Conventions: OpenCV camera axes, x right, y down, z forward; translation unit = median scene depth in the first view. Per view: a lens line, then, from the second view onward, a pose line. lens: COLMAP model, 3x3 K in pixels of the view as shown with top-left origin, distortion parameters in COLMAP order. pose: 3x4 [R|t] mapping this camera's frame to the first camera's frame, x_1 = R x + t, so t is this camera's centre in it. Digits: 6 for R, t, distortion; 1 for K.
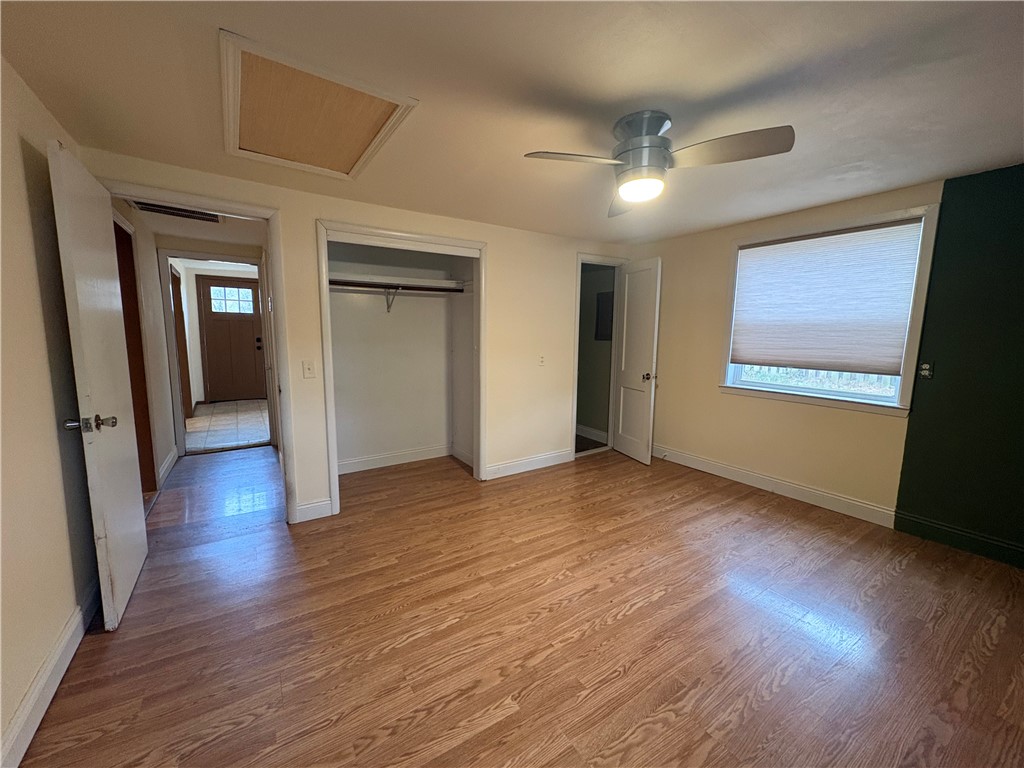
lens RADIAL K [[404.5, 0, 512.0], [0, 404.5, 384.0], [0, 0, 1]] dist [0.000154, -0.000035]
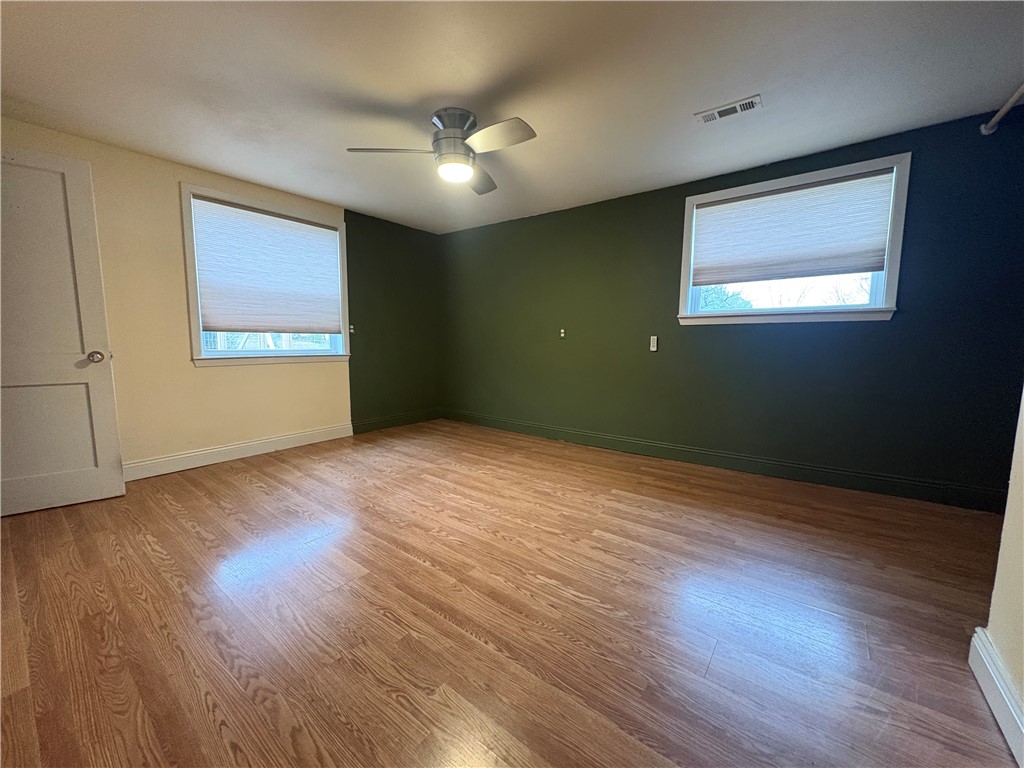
lens RADIAL K [[404.5, 0, 512.0], [0, 404.5, 384.0], [0, 0, 1]] dist [0.000154, -0.000035]
pose [[-0.327881, -0.123309, 0.936637, -0.800279], [0.105763, 0.980421, 0.166096, -0.024095], [-0.938780, 0.153521, -0.308420, 1.075720]]
